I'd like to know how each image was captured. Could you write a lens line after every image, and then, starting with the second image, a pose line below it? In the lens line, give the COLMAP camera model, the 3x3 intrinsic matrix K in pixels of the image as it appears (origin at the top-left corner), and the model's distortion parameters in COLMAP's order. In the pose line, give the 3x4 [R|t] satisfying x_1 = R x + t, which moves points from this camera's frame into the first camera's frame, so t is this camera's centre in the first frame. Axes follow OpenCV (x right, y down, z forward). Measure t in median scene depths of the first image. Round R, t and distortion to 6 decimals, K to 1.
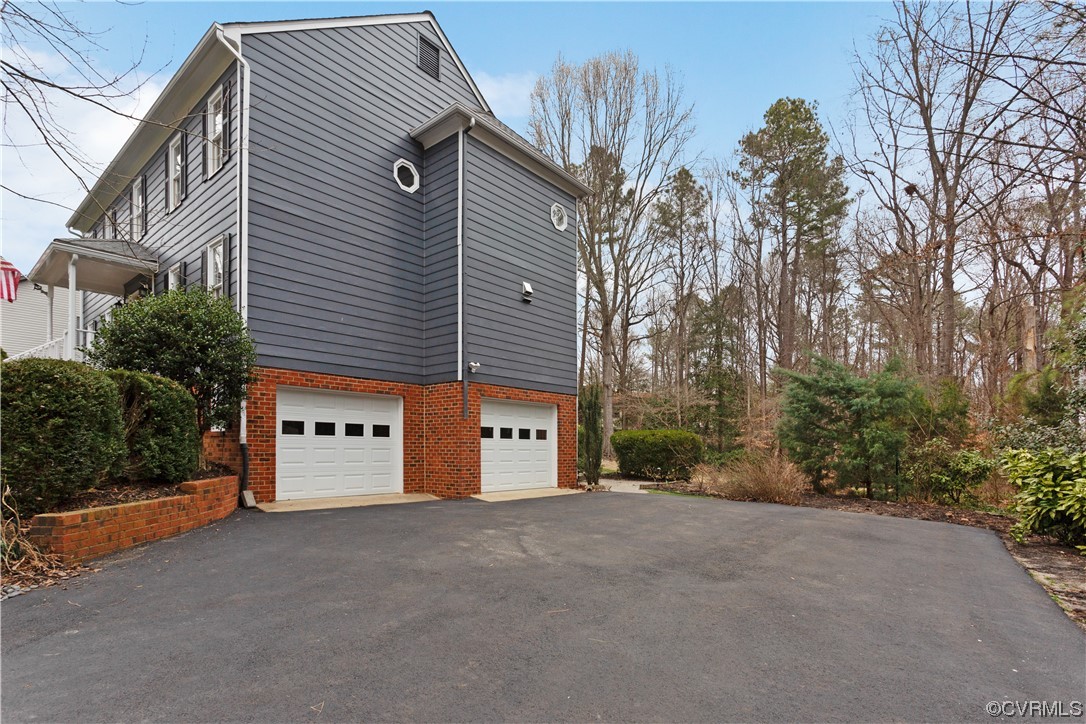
lens RADIAL K [[523.5, 0, 543.0], [0, 523.5, 362.0], [0, 0, 1]] dist [0.000591, 0.000064]
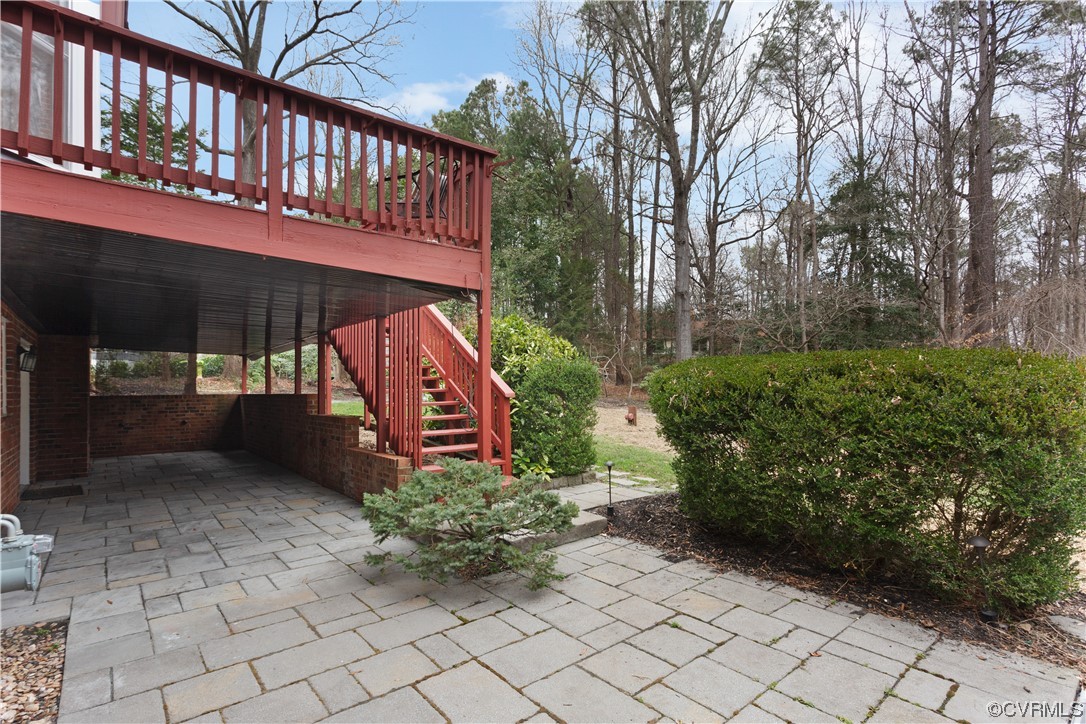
lens RADIAL K [[523.5, 0, 543.0], [0, 523.5, 362.0], [0, 0, 1]] dist [0.000591, 0.000064]
pose [[0.987149, -0.010400, -0.159461, 0.038434], [0.029519, 0.992574, 0.118006, 0.032608], [0.157050, -0.121197, 0.980126, 0.218677]]
